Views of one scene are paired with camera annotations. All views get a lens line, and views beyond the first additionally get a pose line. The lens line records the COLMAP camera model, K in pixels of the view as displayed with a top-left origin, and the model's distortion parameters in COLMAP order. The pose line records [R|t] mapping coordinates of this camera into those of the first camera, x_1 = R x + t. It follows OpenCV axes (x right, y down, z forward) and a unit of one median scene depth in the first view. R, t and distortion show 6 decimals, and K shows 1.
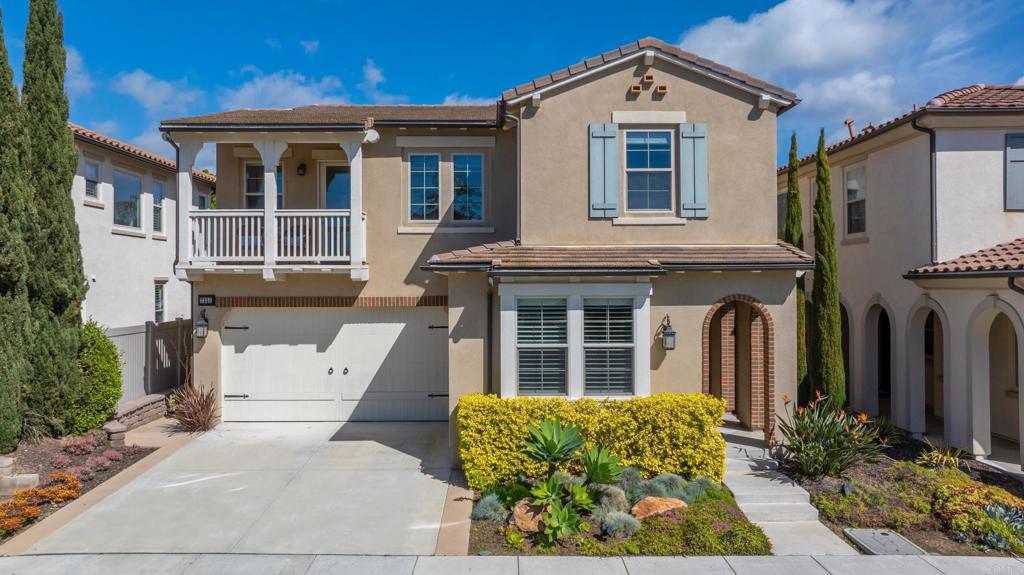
lens RADIAL K [[717.4, 0, 511.0], [0, 717.4, 287.5], [0, 0, 1]] dist [0.002811, 0.005920]
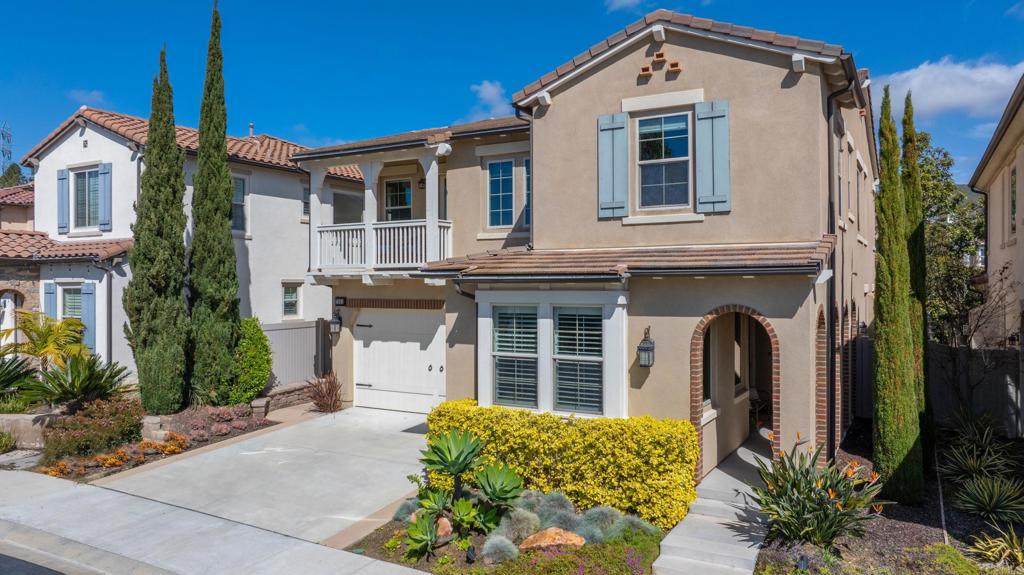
lens RADIAL K [[717.4, 0, 511.8], [0, 717.4, 284.6], [0, 0, 1]] dist [0.002811, 0.005920]
pose [[0.861440, 0.001408, -0.507857, 0.480918], [-0.001339, 0.999999, 0.000502, -0.012481], [0.507857, 0.000247, 0.861441, 0.150804]]
